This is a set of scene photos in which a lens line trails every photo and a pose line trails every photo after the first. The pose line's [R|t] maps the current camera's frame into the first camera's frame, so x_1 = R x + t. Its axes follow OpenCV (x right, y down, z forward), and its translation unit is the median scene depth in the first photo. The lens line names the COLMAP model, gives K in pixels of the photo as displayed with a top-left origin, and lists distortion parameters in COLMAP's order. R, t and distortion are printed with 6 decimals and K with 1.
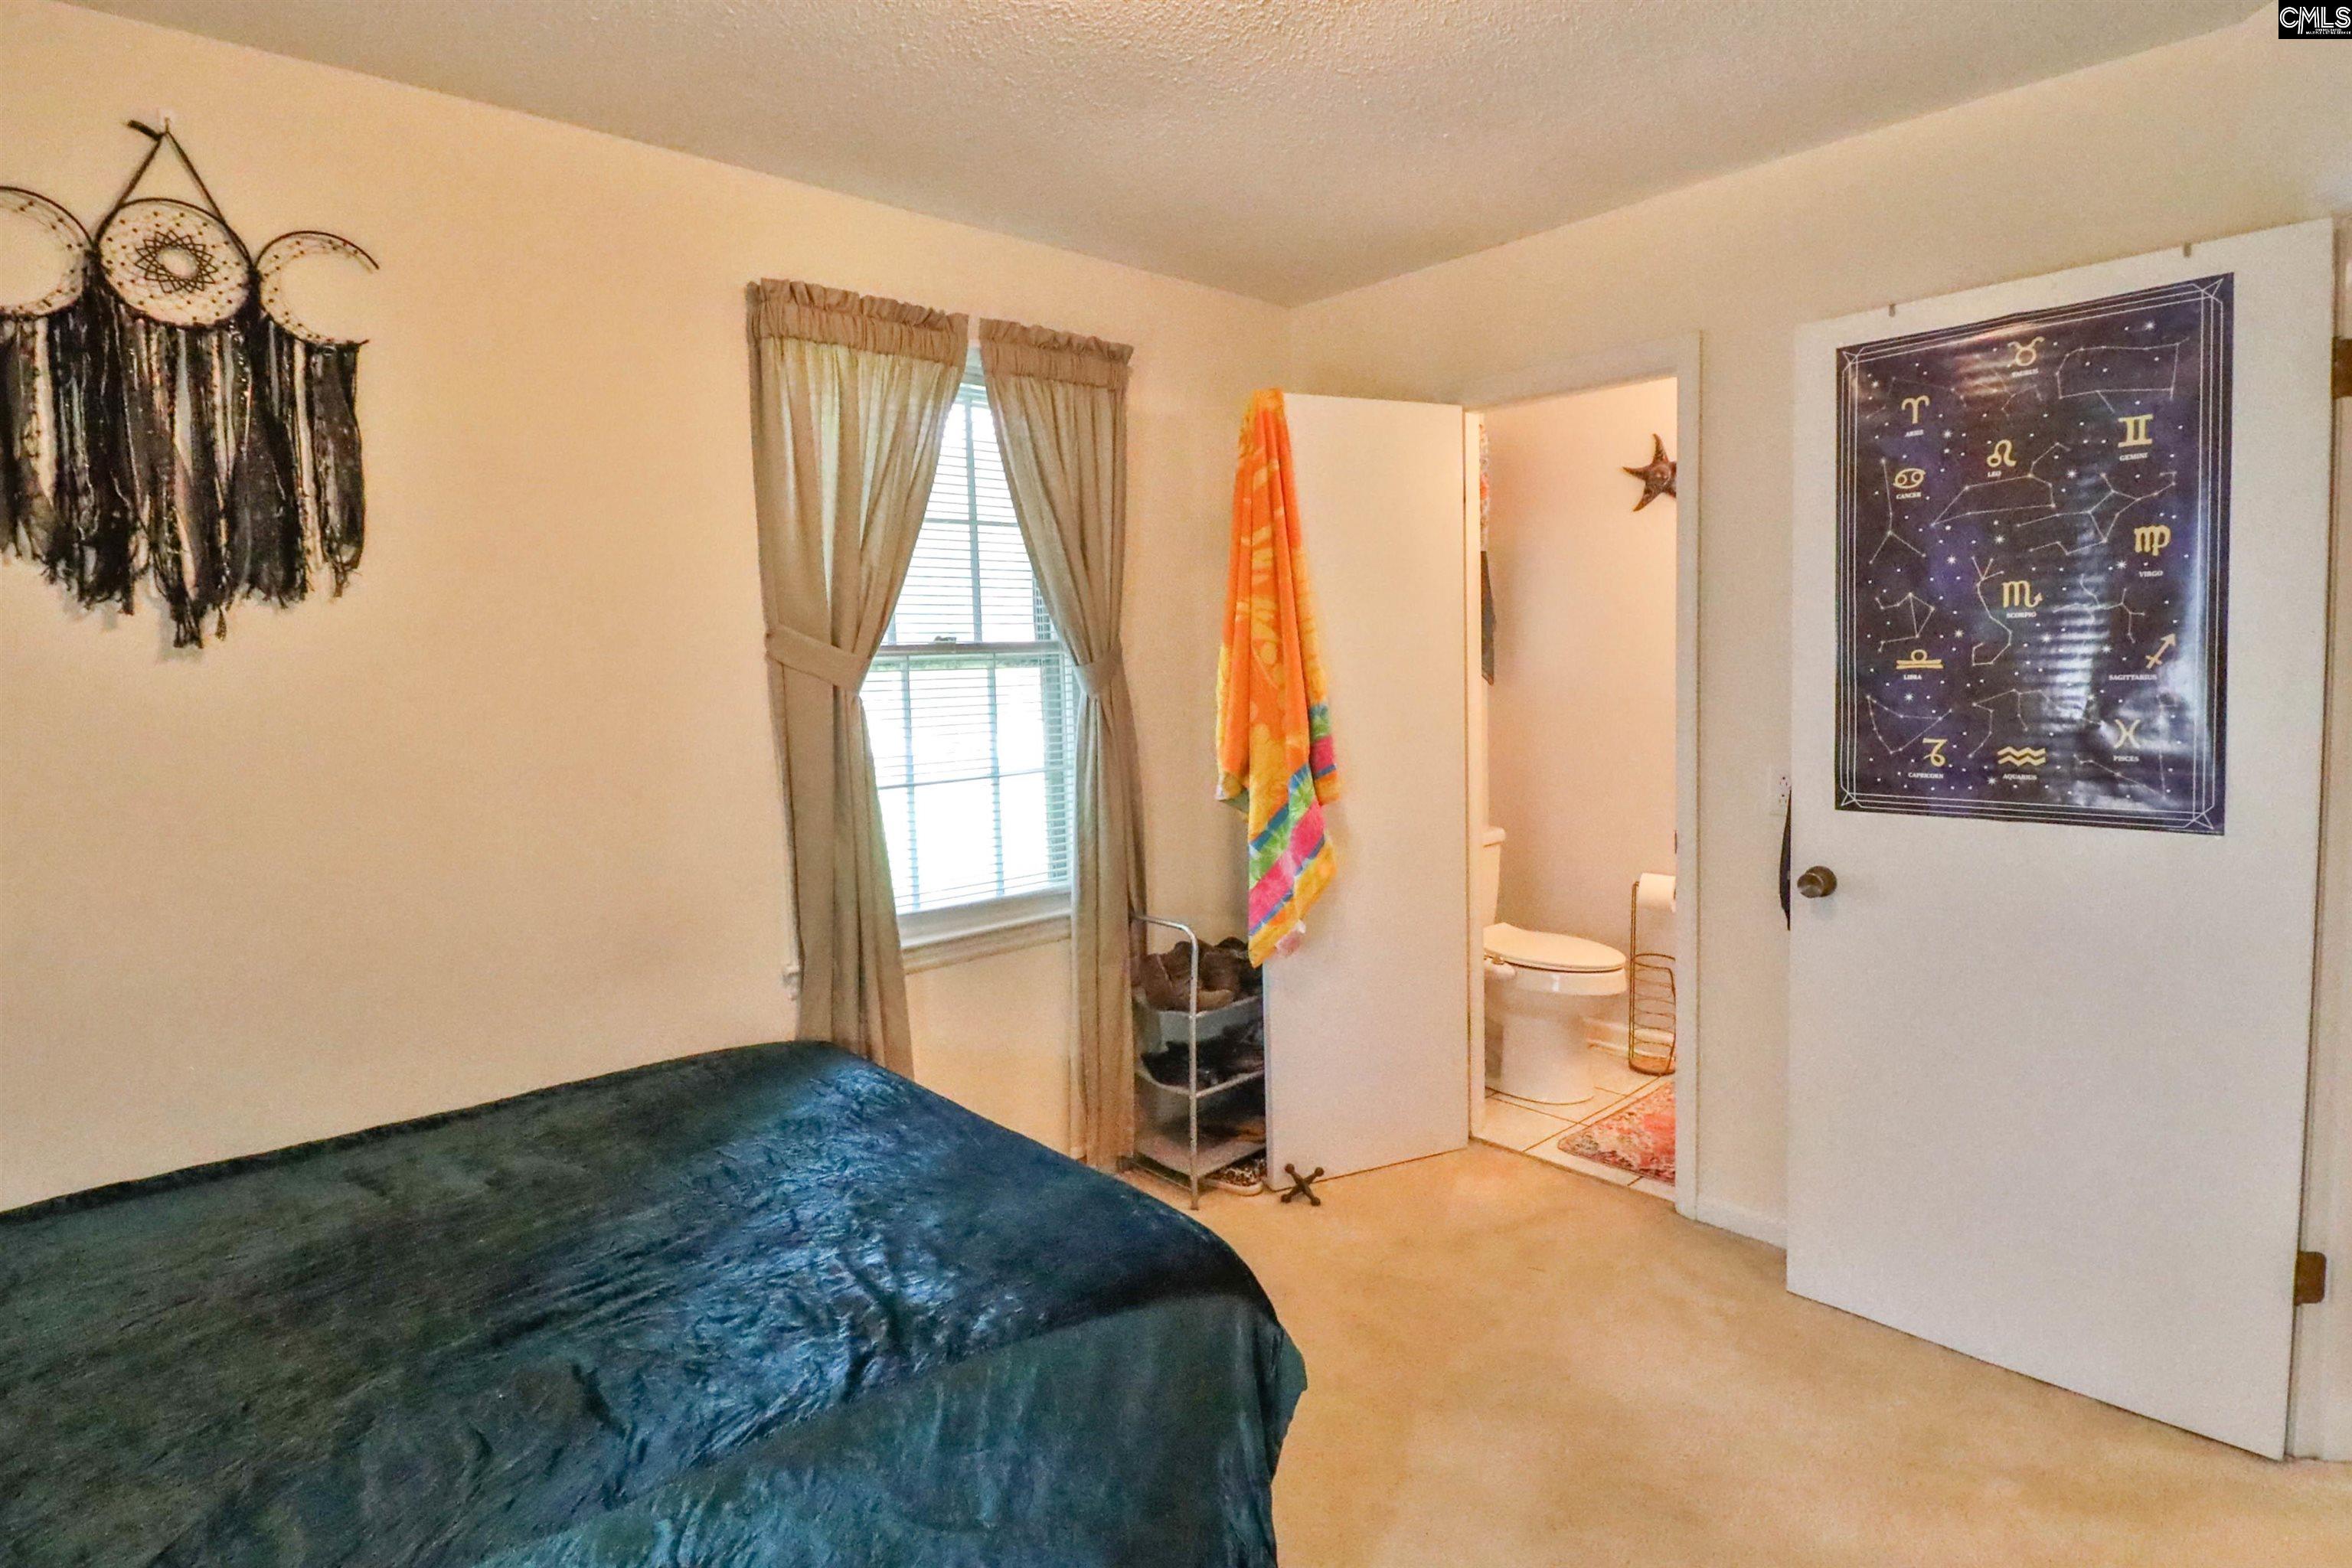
lens RADIAL K [[1208.7, 0, 1195.0], [0, 1208.7, 740.9], [0, 0, 1]] dist [0.004990, -0.015014]
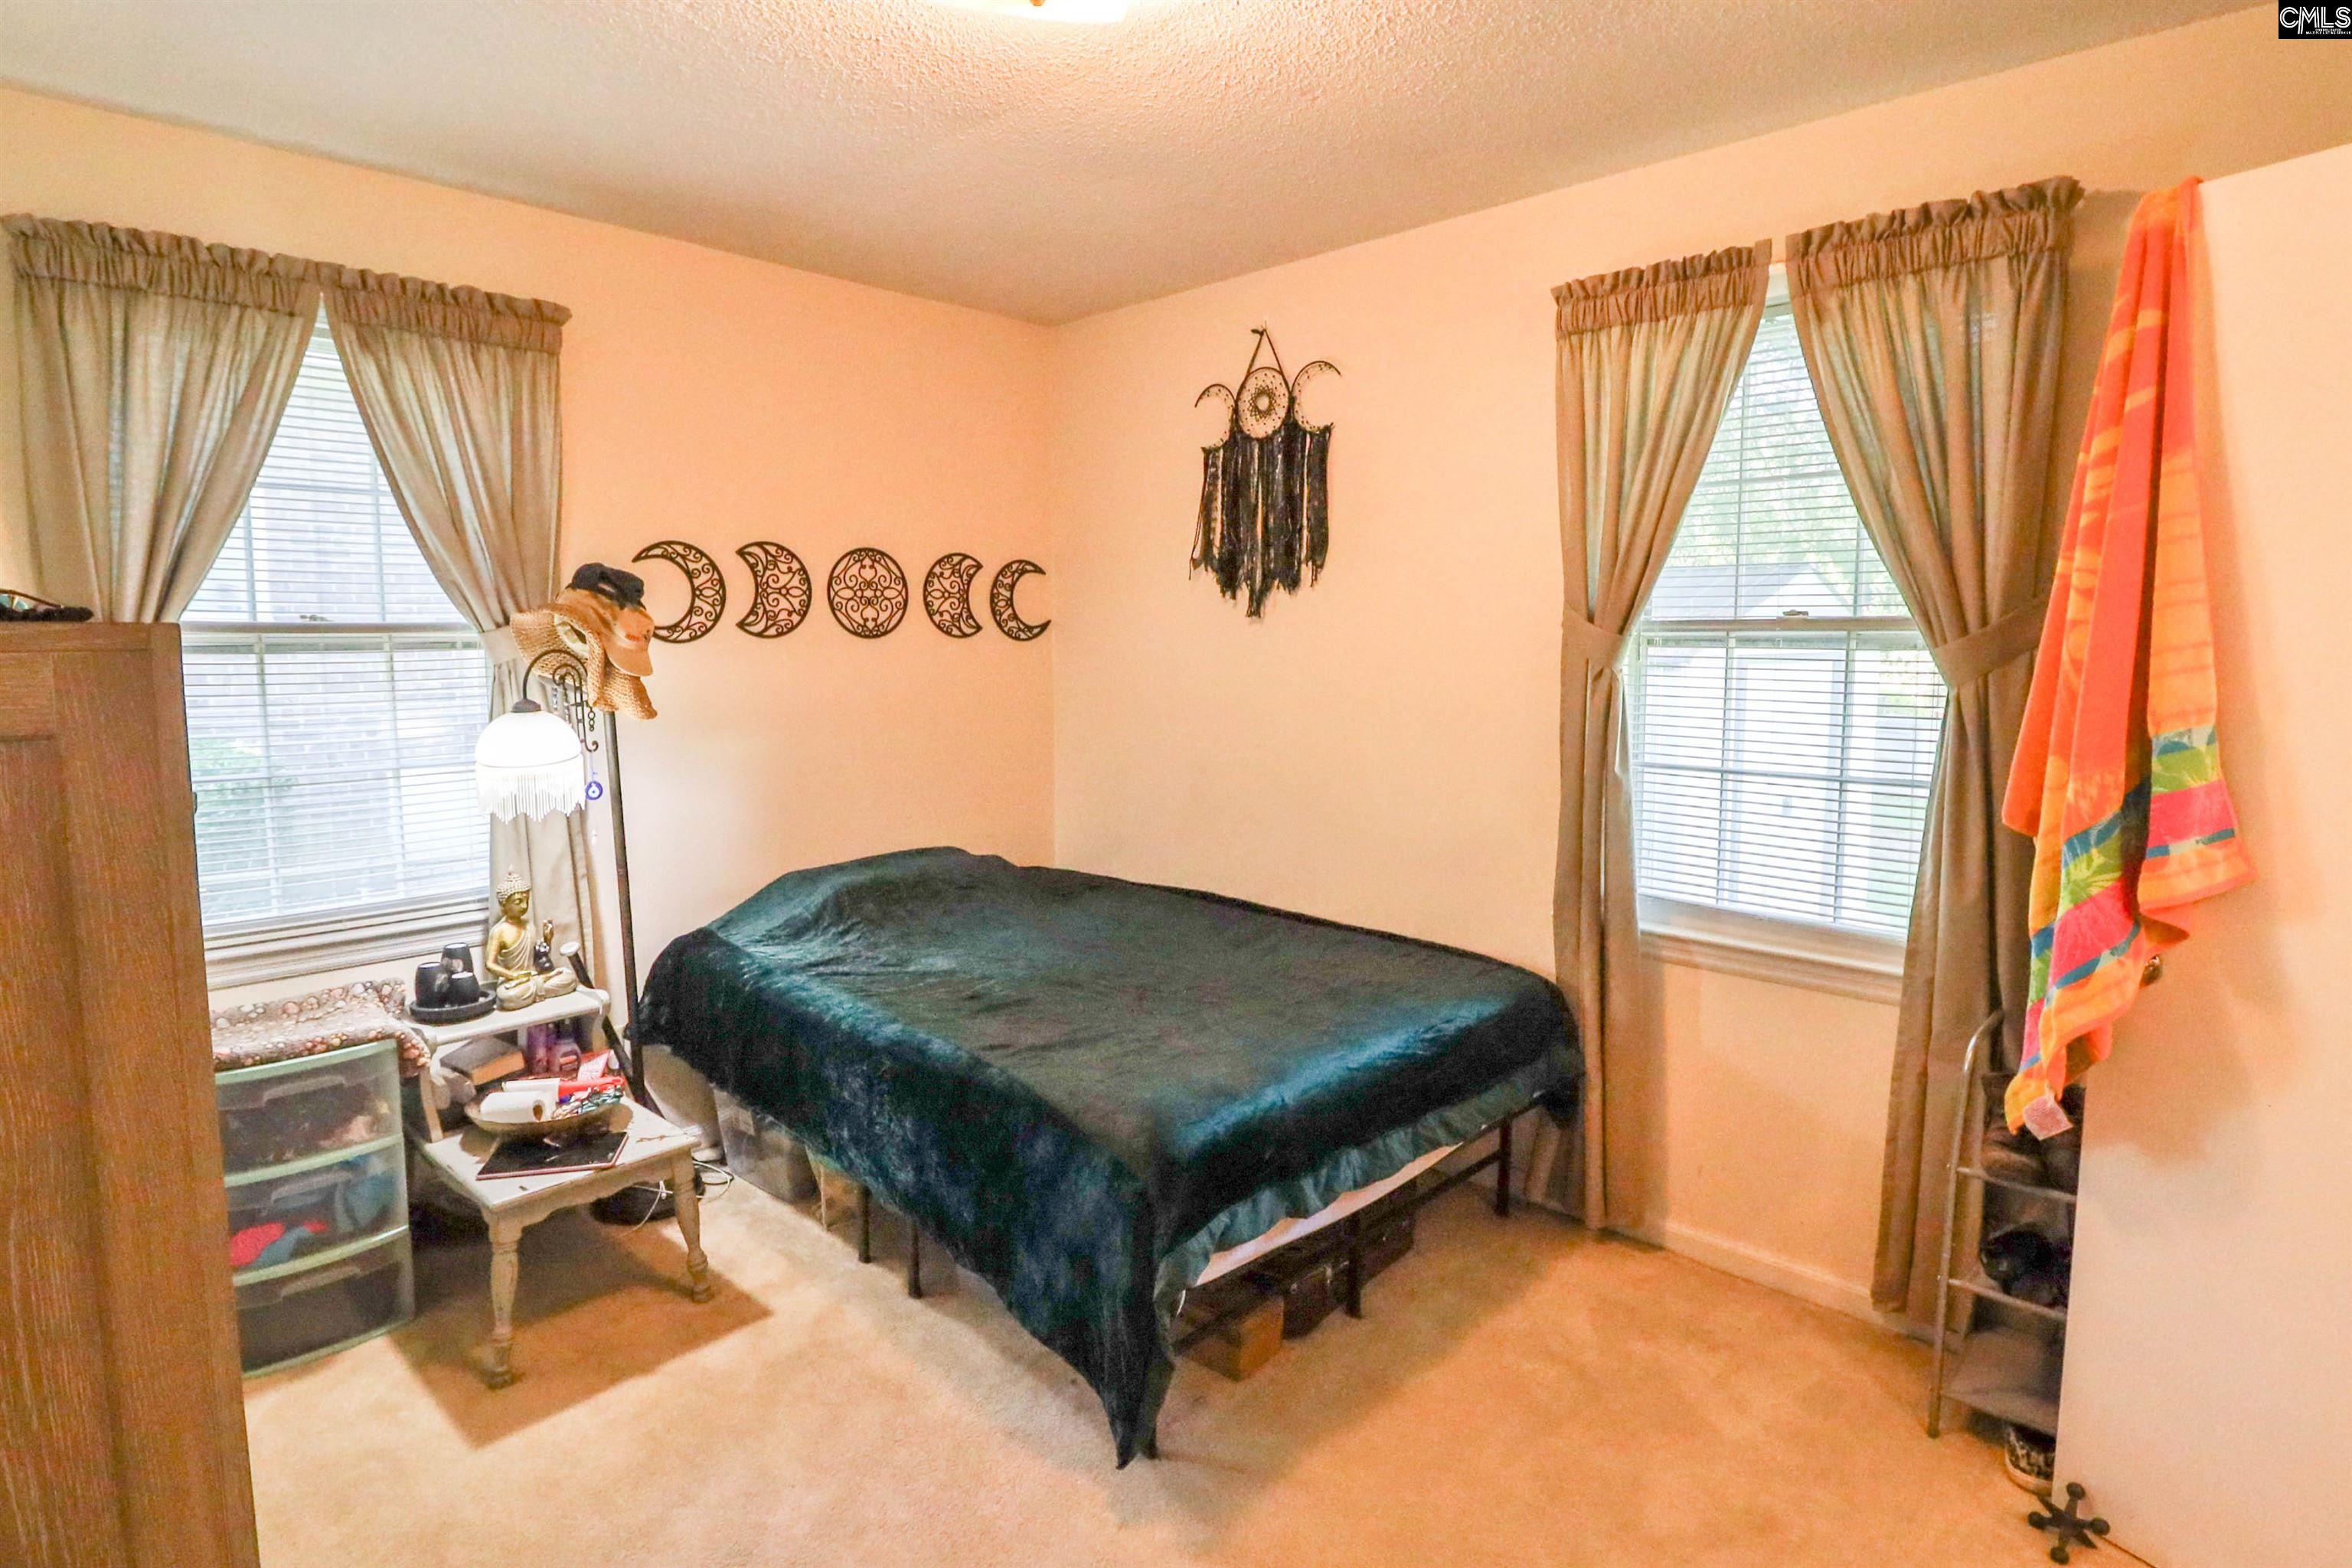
lens RADIAL K [[1208.7, 0, 1195.0], [0, 1208.7, 740.9], [0, 0, 1]] dist [0.004990, -0.015014]
pose [[0.057020, 0.115788, -0.991636, 0.779245], [-0.073620, 0.991035, 0.111485, -0.070887], [0.995655, 0.066647, 0.065033, 0.634724]]
